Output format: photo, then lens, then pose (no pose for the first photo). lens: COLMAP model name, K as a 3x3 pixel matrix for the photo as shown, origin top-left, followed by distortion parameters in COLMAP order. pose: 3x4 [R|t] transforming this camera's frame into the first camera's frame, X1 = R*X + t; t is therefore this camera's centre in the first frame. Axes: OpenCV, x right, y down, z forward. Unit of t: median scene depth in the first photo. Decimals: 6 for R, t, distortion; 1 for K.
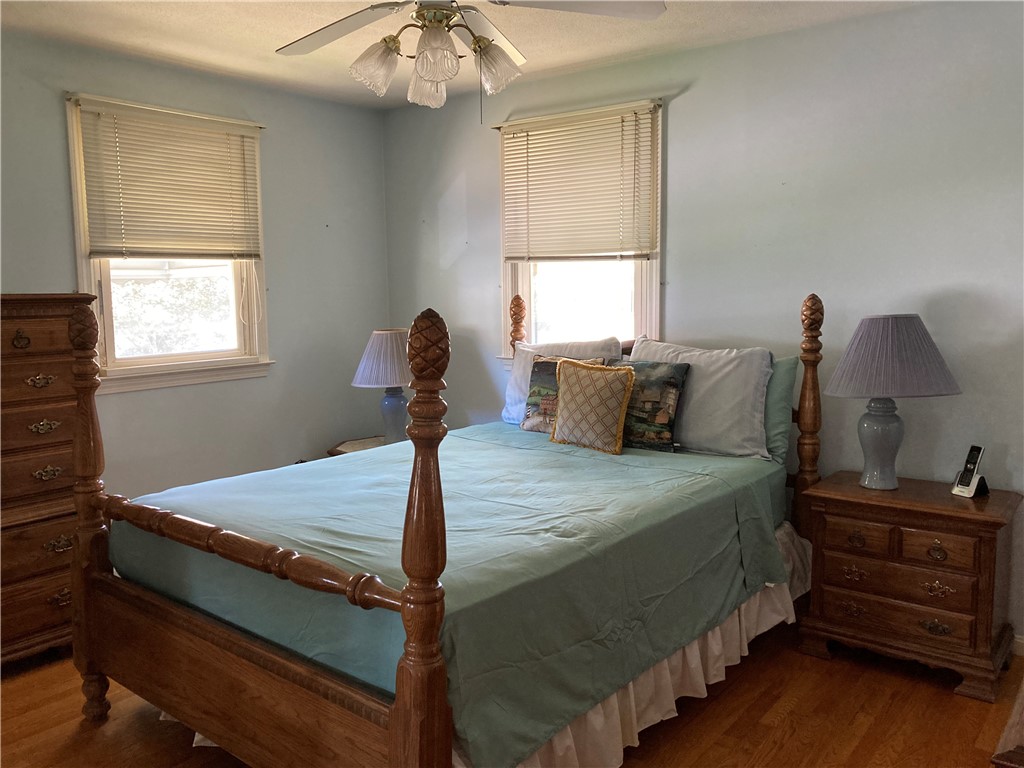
lens RADIAL K [[847.9, 0, 507.5], [0, 847.9, 374.3], [0, 0, 1]] dist [0.053560, -0.036100]
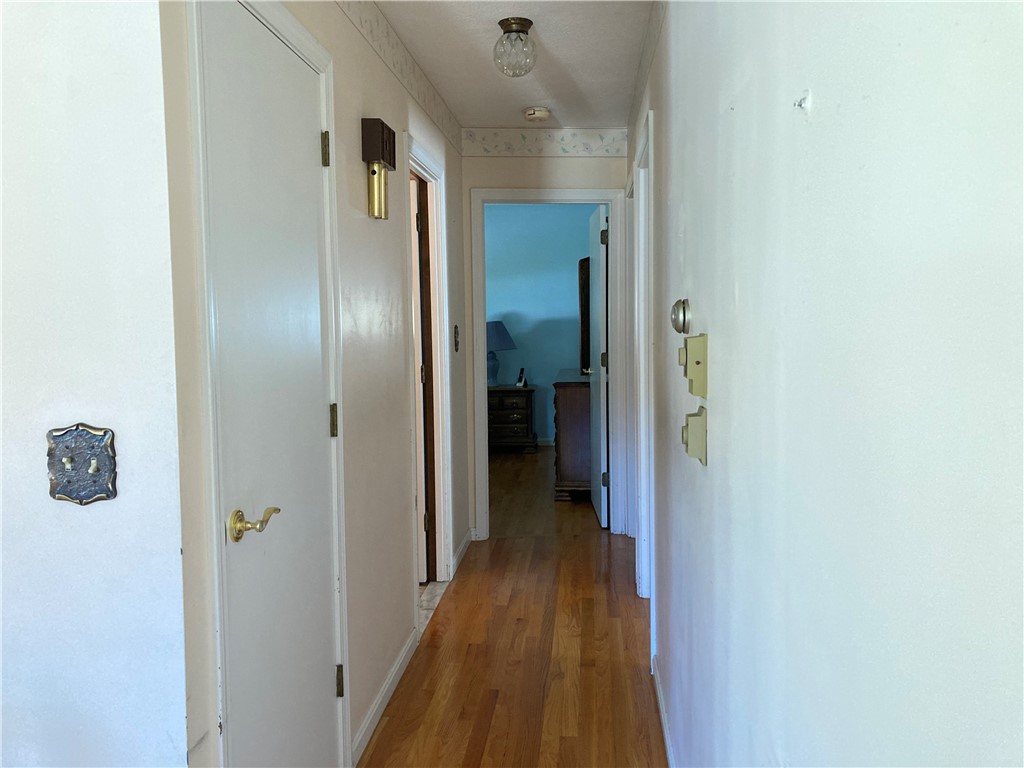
lens RADIAL K [[847.9, 0, 507.5], [0, 847.9, 374.3], [0, 0, 1]] dist [0.053560, -0.036100]
pose [[0.847704, -0.030798, 0.529574, -0.881736], [0.055006, 0.998035, -0.030008, 0.179740], [-0.527610, 0.054568, 0.847733, -1.193808]]
